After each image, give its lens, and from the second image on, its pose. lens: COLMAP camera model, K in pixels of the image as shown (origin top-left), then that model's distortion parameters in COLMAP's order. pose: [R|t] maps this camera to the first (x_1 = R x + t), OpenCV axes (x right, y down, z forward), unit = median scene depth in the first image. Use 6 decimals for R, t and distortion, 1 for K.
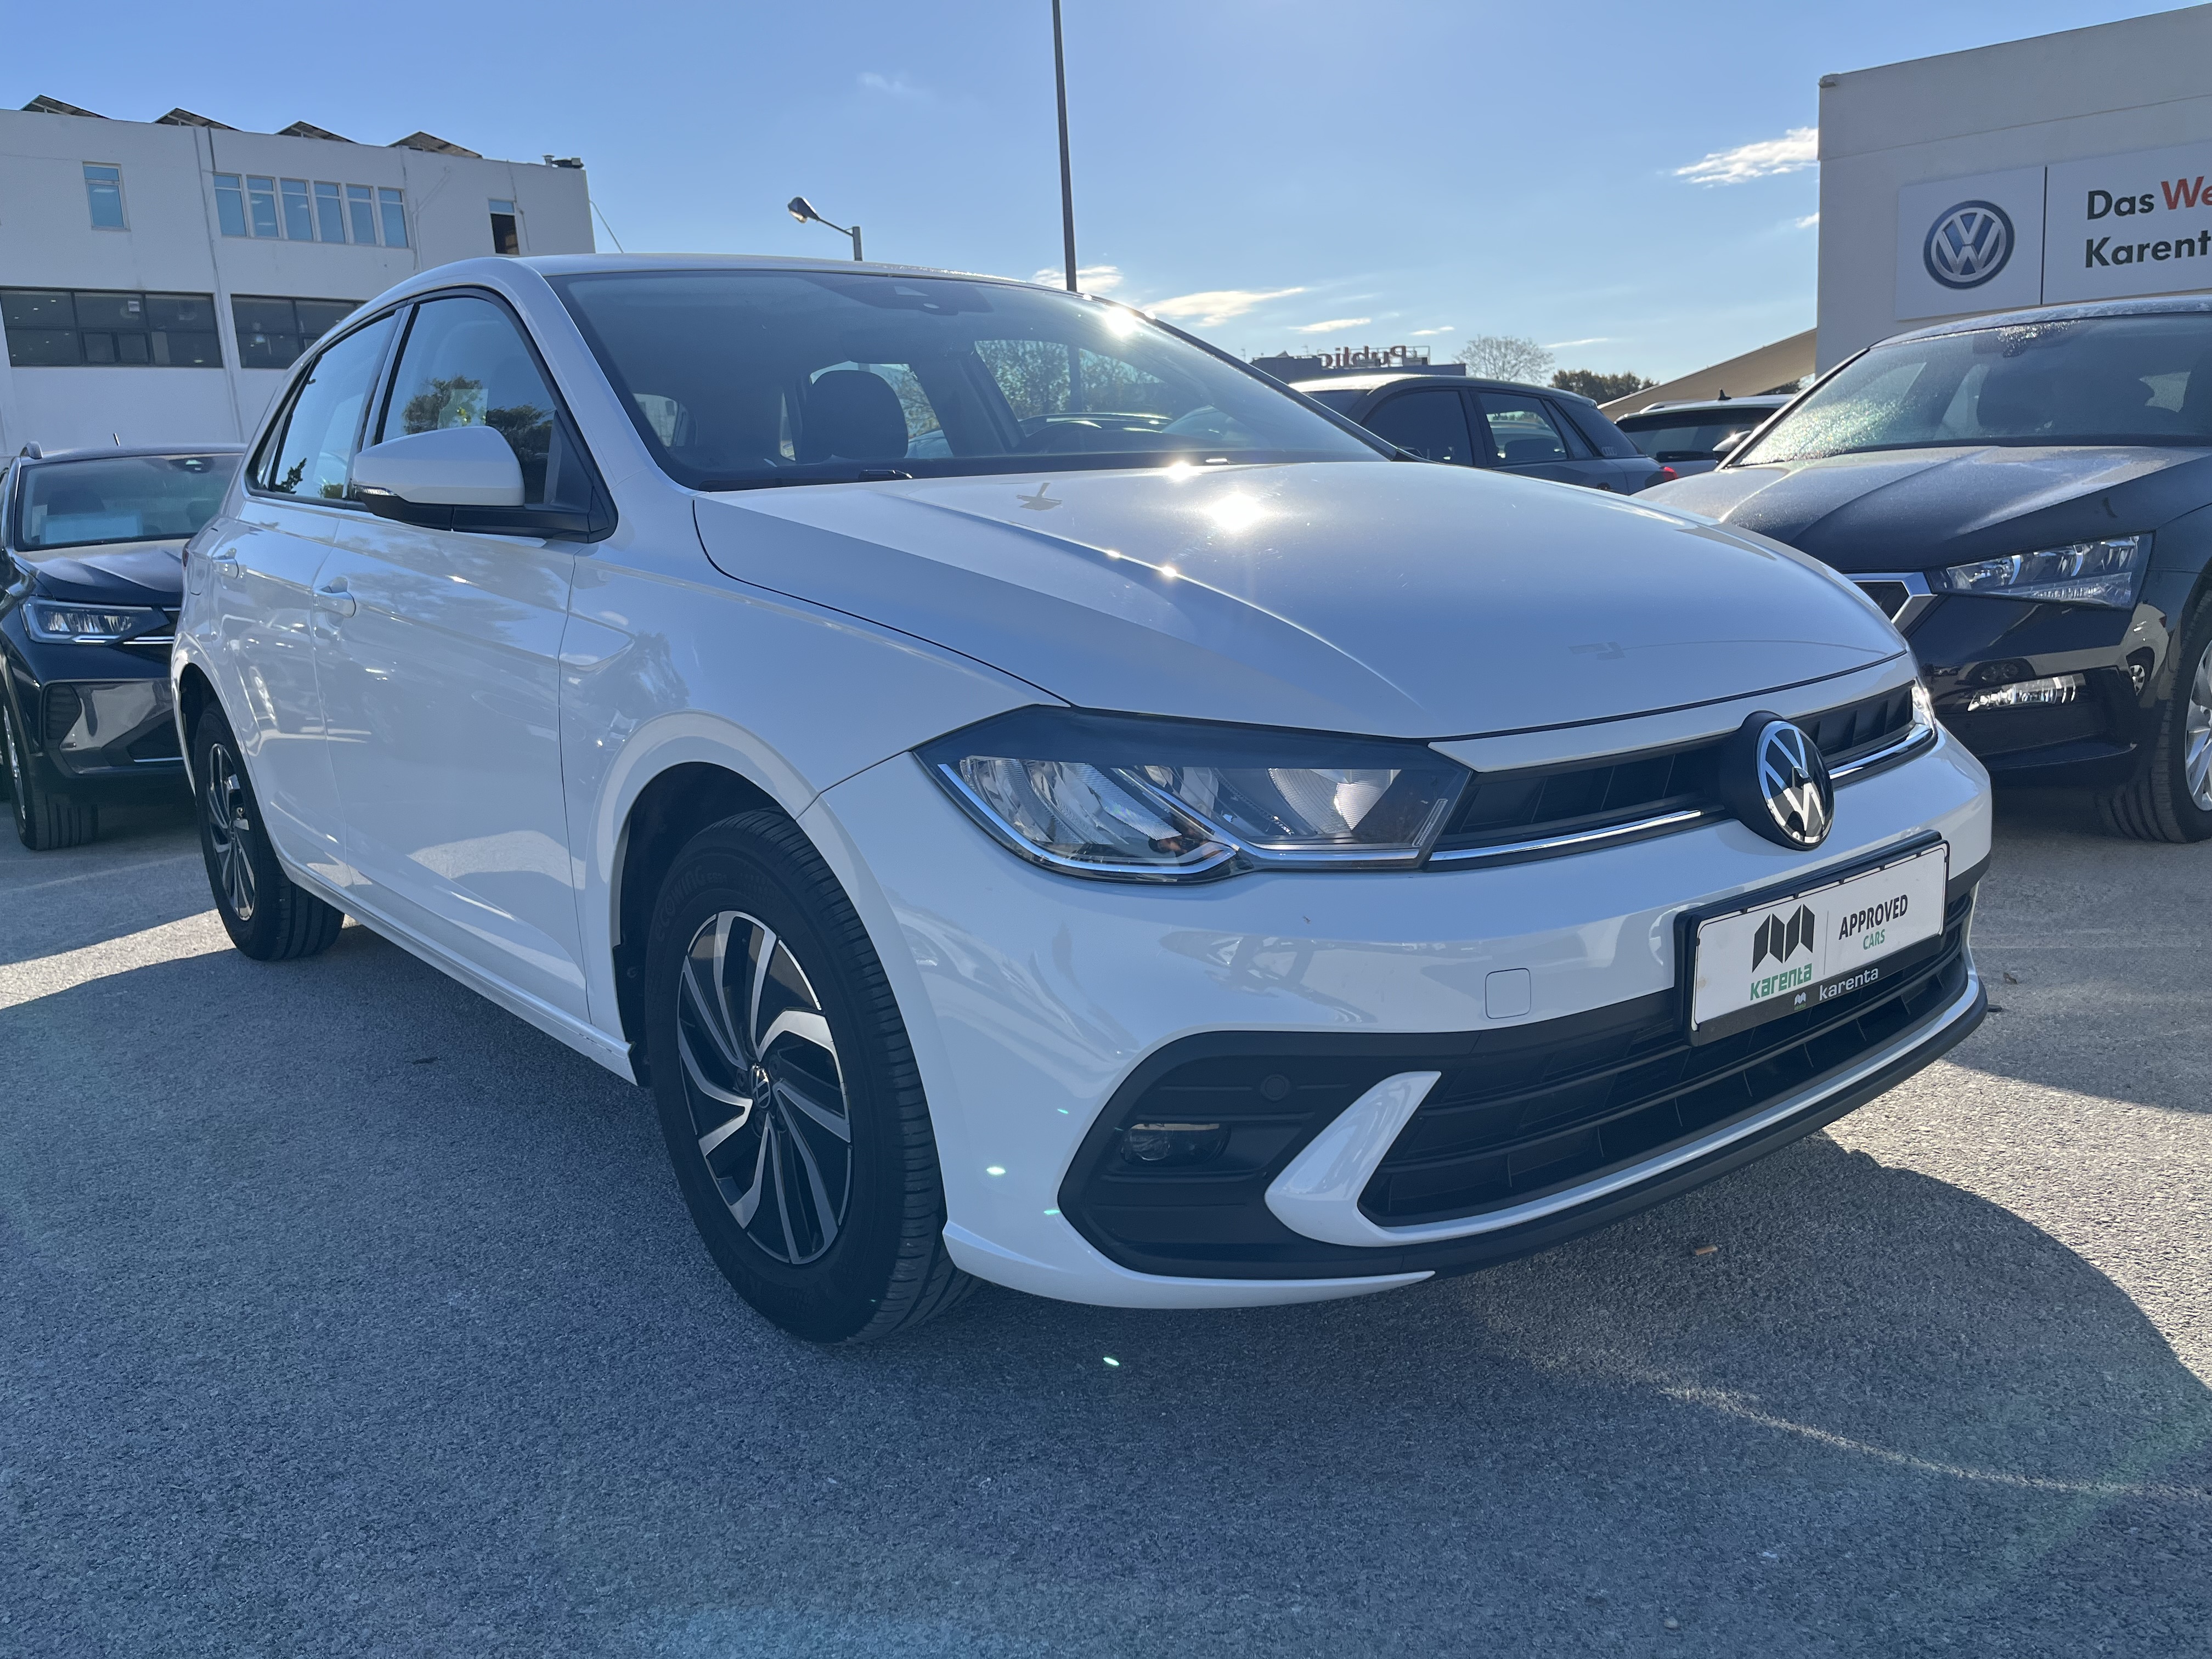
lens RADIAL K [[1710.2, 0, 1108.2], [0, 1710.2, 817.5], [0, 0, 1]] dist [0.047600, -0.075769]
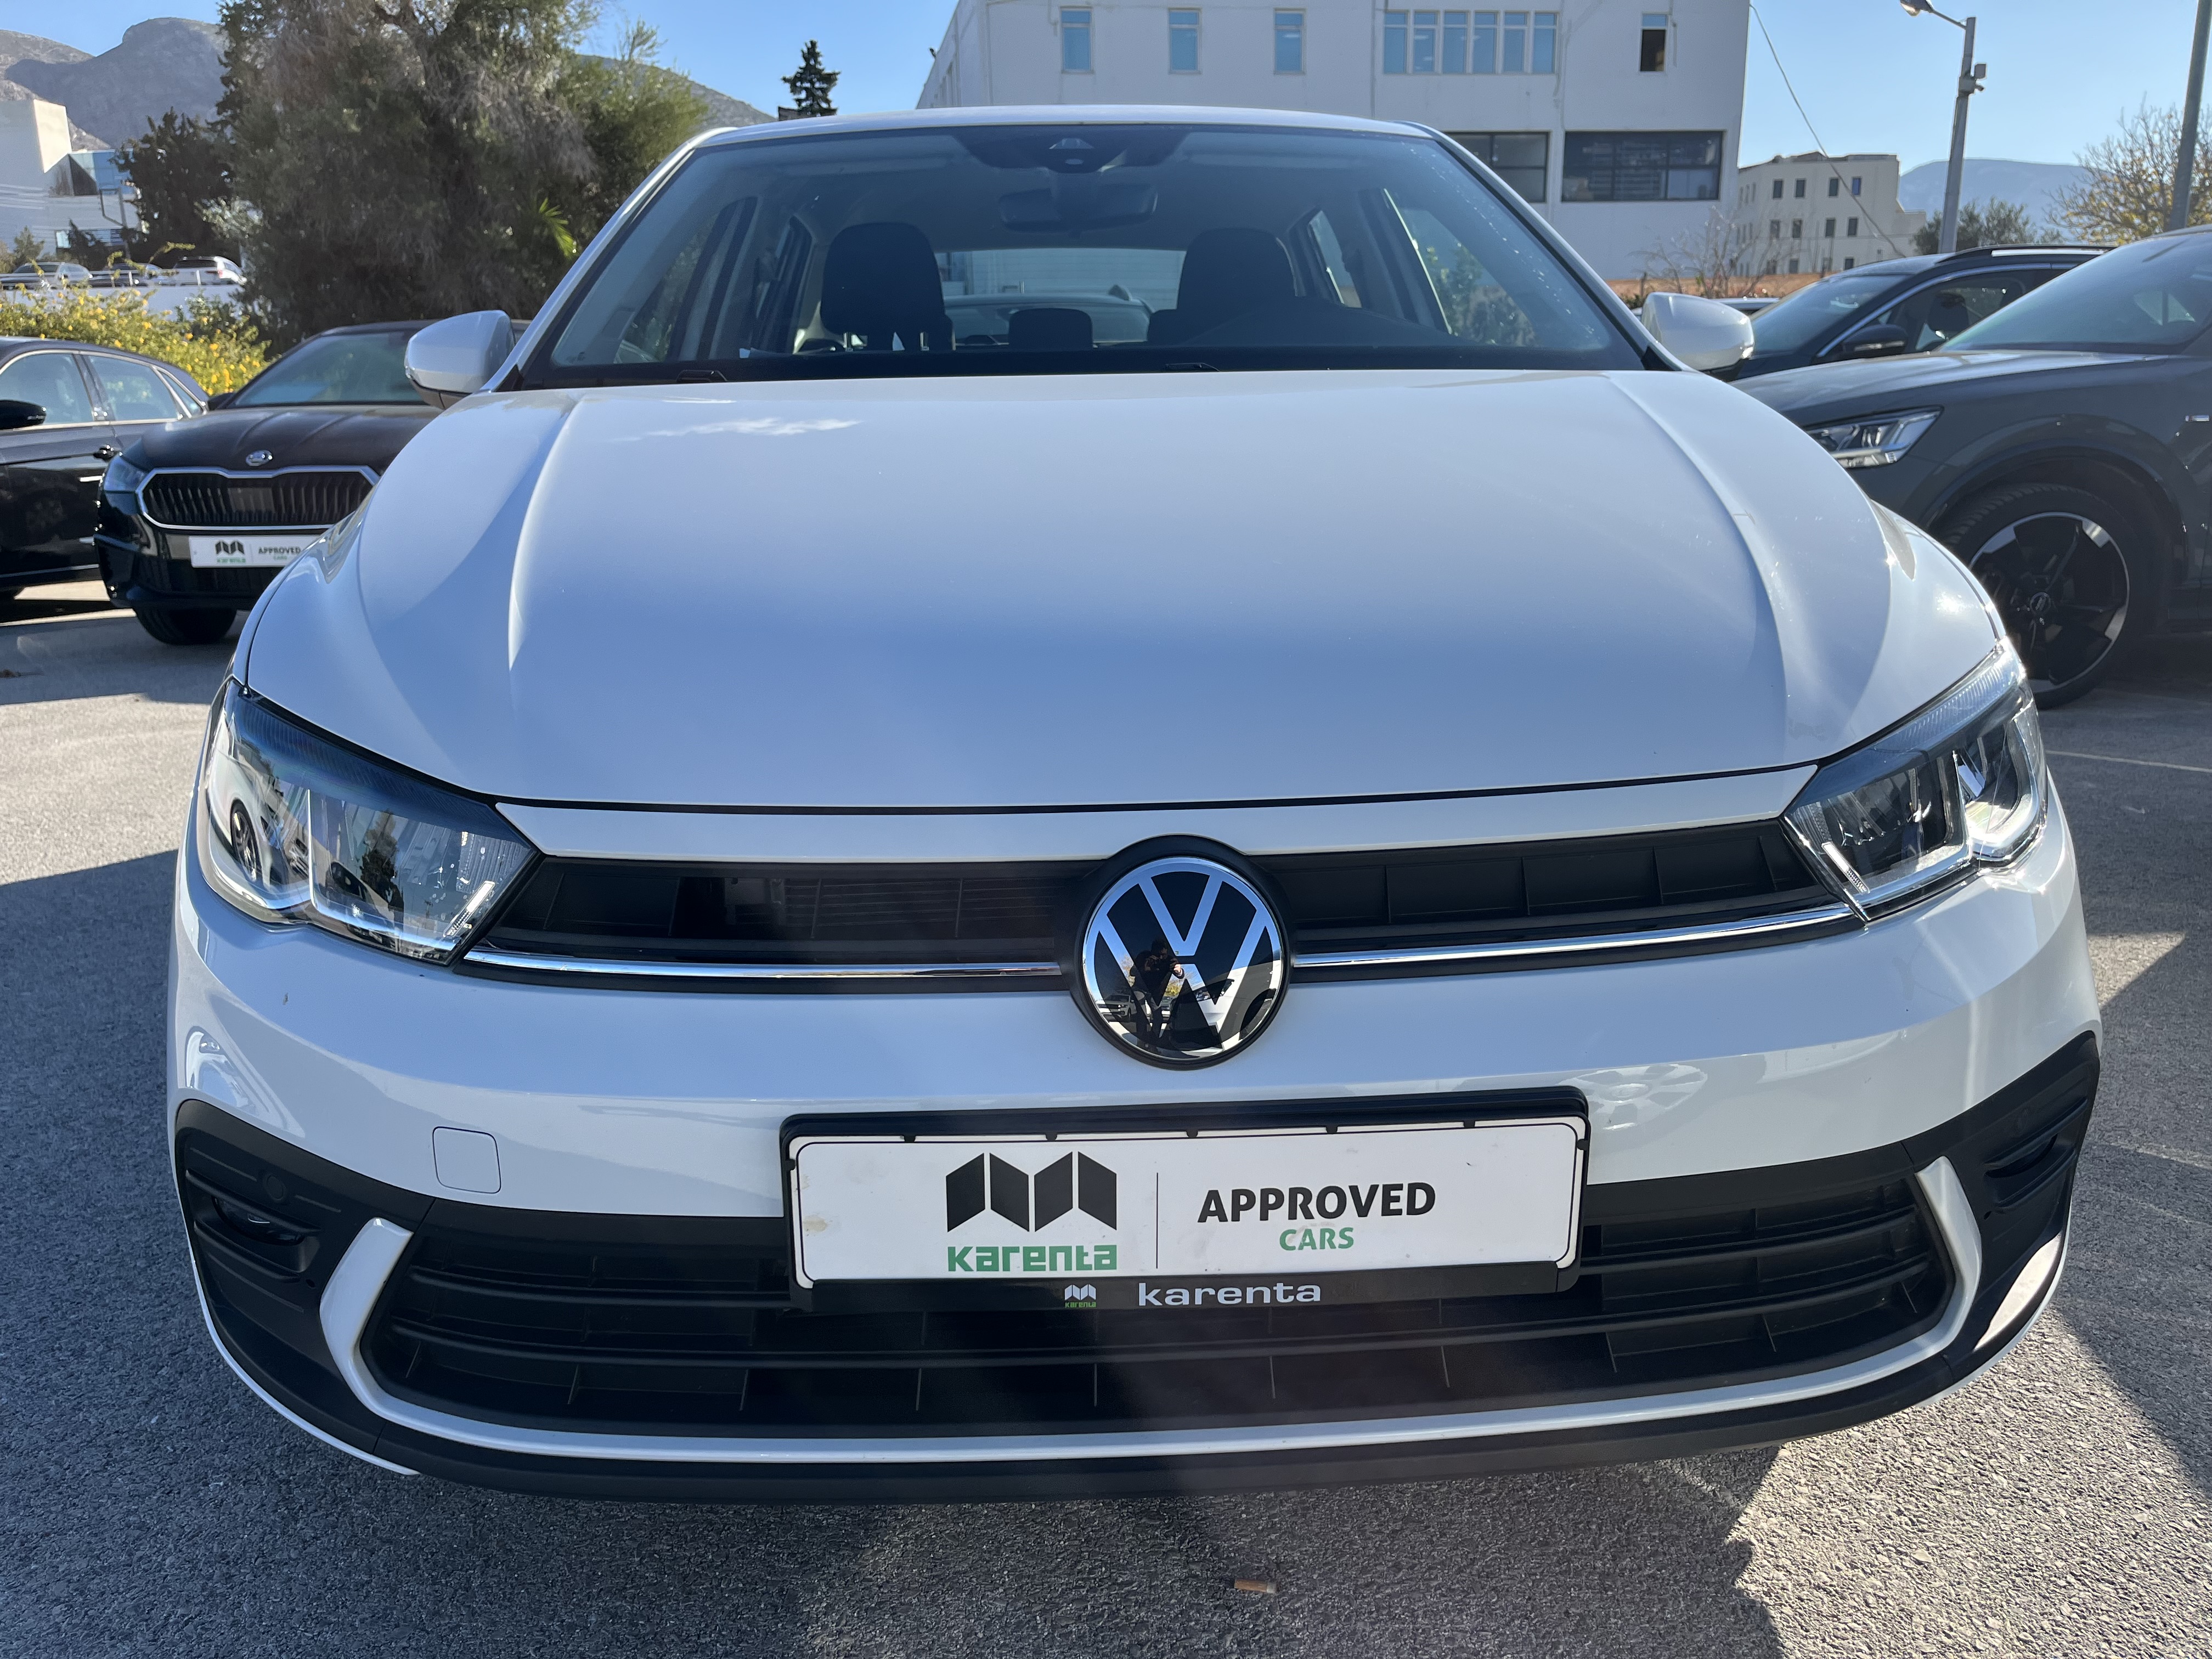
lens RADIAL K [[1710.2, 0, 1107.2], [0, 1710.2, 831.6], [0, 0, 1]] dist [0.047600, -0.075769]
pose [[0.797458, 0.187601, -0.573469, 0.711950], [-0.128923, 0.981465, 0.141792, -0.147230], [0.589440, -0.039140, 0.806863, 0.479257]]
